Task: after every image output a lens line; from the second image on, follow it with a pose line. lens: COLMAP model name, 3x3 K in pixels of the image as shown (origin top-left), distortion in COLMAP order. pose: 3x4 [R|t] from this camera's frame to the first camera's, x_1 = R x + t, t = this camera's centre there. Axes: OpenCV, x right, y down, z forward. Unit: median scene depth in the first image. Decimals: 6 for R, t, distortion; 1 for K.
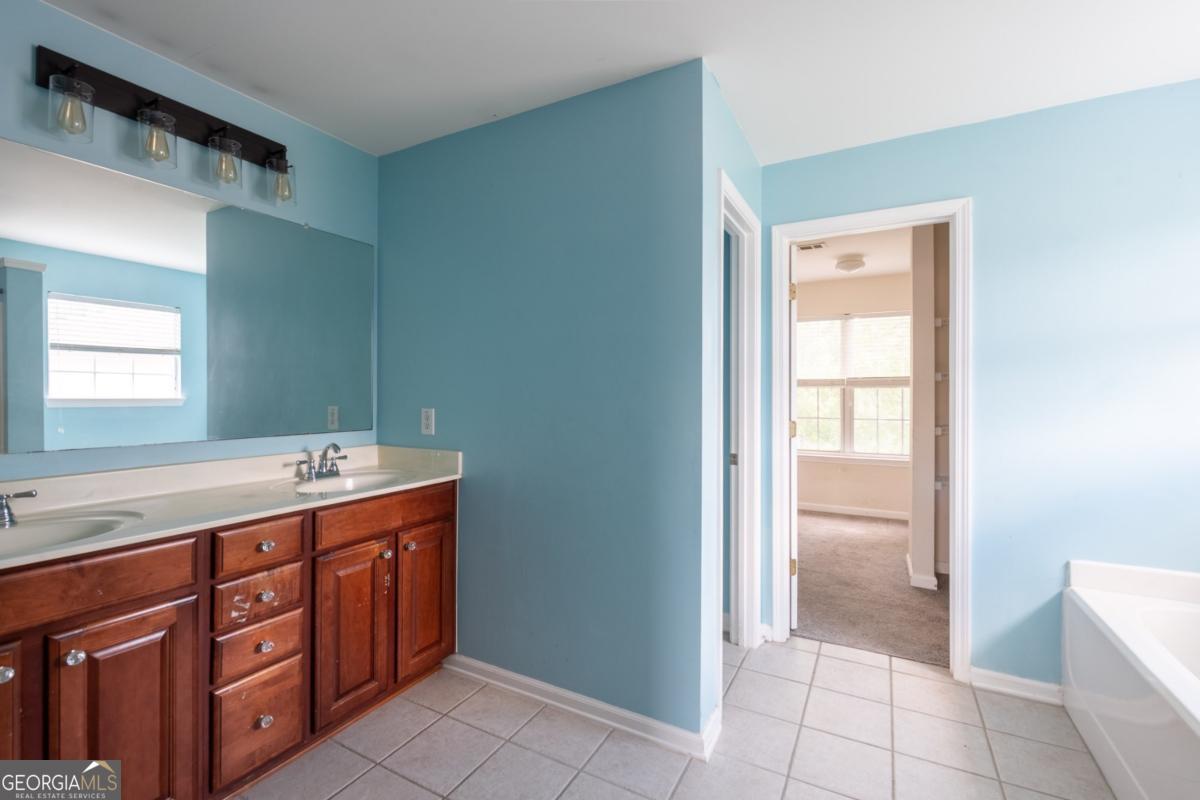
lens RADIAL K [[520.8, 0, 601.8], [0, 520.8, 390.5], [0, 0, 1]] dist [-0.001716, -0.000400]
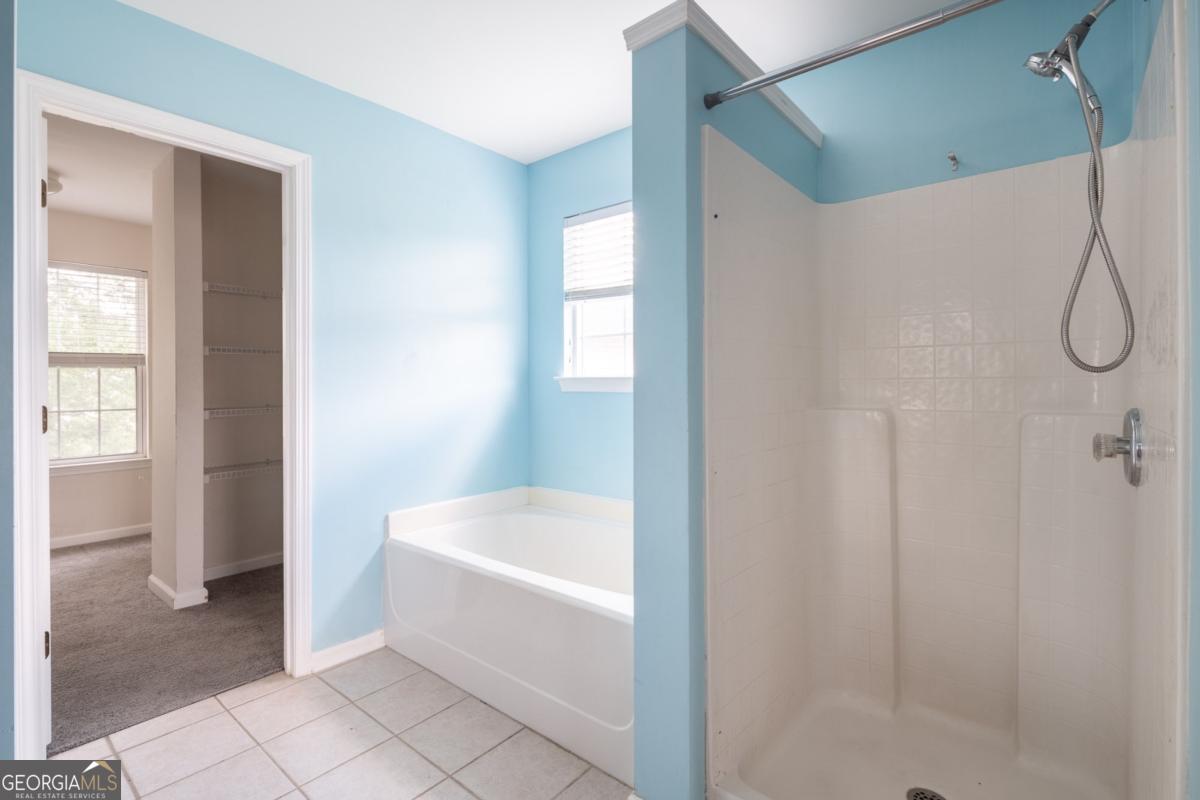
lens RADIAL K [[557.5, 0, 598.8], [0, 557.5, 381.8], [0, 0, 1]] dist [-0.000451, -0.000393]
pose [[0.200145, -0.000990, 0.979766, -0.164404], [0.002675, 0.999996, 0.000464, 0.036749], [-0.979763, 0.002528, 0.200147, 0.270929]]
